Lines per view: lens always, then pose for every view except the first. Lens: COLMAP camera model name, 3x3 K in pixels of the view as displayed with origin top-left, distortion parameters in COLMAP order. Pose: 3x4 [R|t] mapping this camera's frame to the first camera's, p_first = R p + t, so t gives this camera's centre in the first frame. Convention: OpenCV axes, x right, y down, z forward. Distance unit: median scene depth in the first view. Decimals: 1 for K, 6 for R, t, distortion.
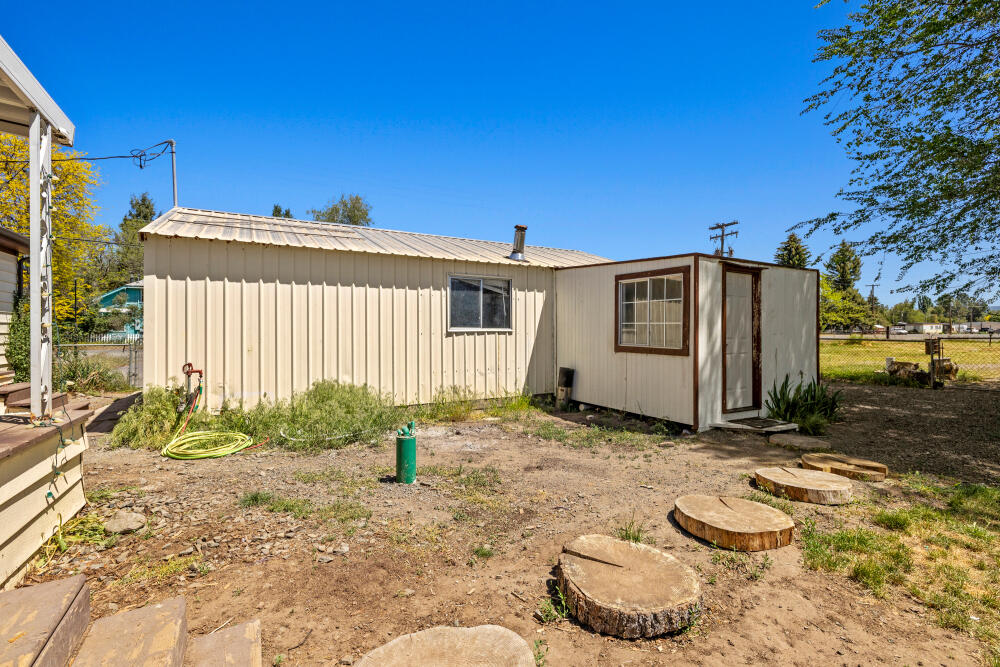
lens RADIAL K [[446.3, 0, 500.0], [0, 446.3, 333.5], [0, 0, 1]] dist [-0.001616, -0.000179]
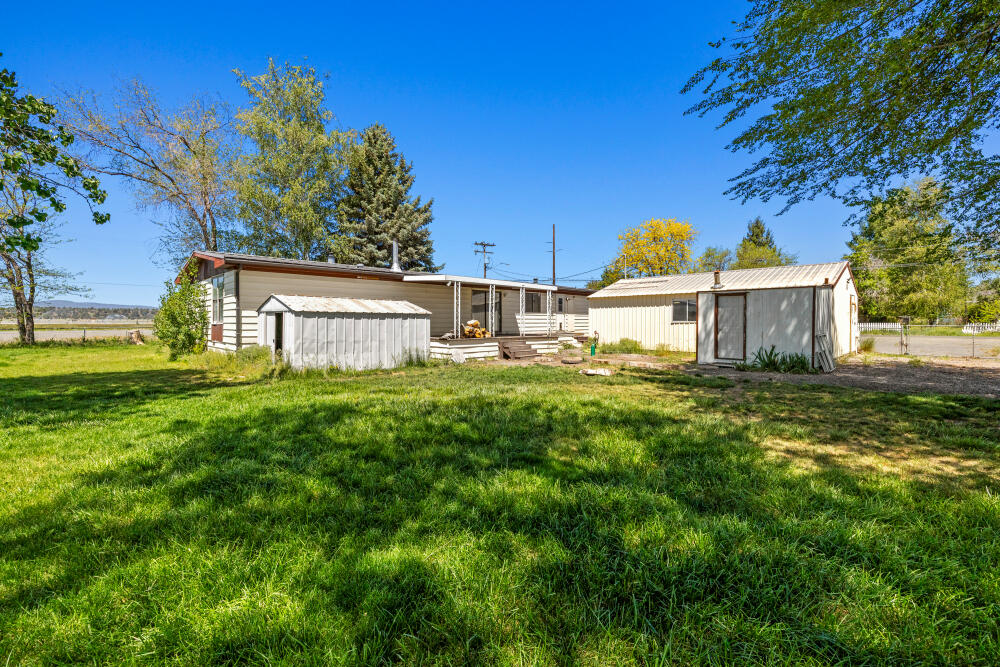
lens RADIAL K [[417.6, 0, 500.0], [0, 417.6, 333.5], [0, 0, 1]] dist [-0.001990, -0.000107]
pose [[0.258481, 0.023145, -0.965739, 2.038729], [0.000588, 0.999709, 0.024116, -0.001181], [0.966016, -0.006801, 0.258393, -0.586852]]
